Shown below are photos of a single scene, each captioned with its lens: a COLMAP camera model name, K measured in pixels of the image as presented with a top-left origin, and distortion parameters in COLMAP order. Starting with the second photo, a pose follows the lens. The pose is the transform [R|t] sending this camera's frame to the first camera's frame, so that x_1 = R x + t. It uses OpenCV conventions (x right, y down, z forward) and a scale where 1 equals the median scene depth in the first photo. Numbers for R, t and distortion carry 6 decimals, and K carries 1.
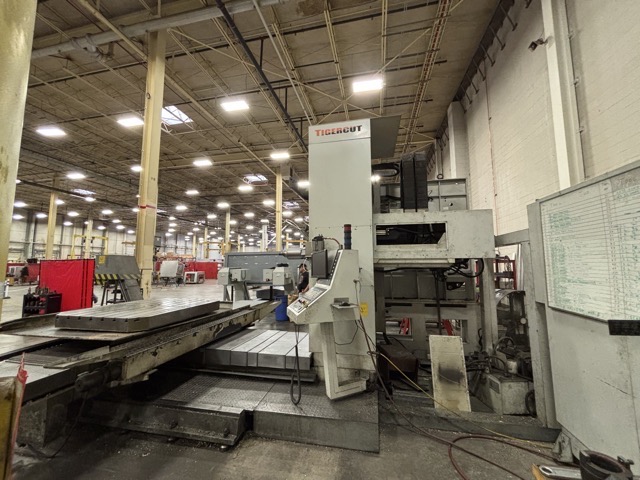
lens RADIAL K [[256.1, 0, 320.0], [0, 256.1, 240.0], [0, 0, 1]] dist [-0.002039, 0.002419]
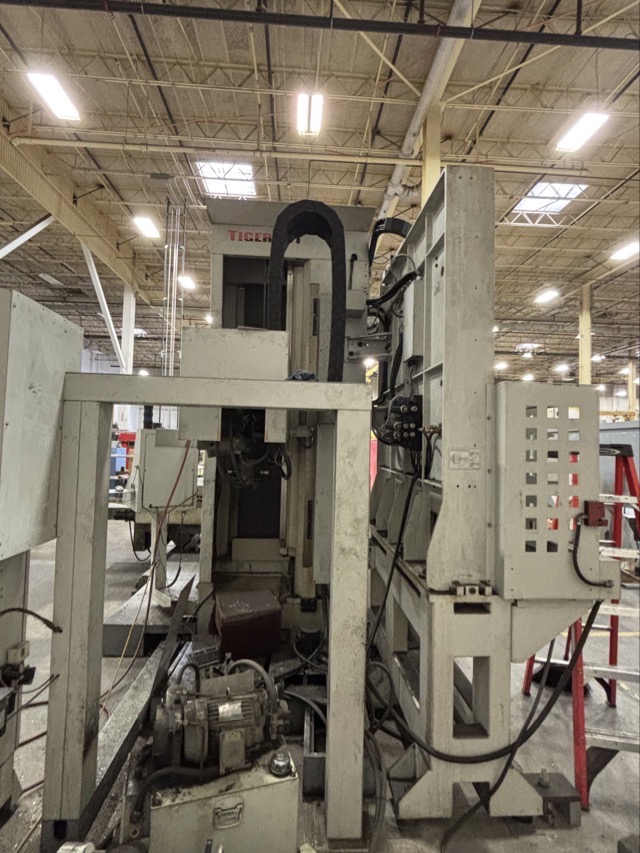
lens RADIAL K [[448.1, 0, 320.0], [0, 448.1, 426.5], [0, 0, 1]] dist [0.000294, 0.000005]
pose [[0.265953, -0.032095, -0.963451, 0.285089], [0.068939, 0.997520, -0.014200, 0.021297], [0.961518, -0.062643, 0.267506, 0.193233]]
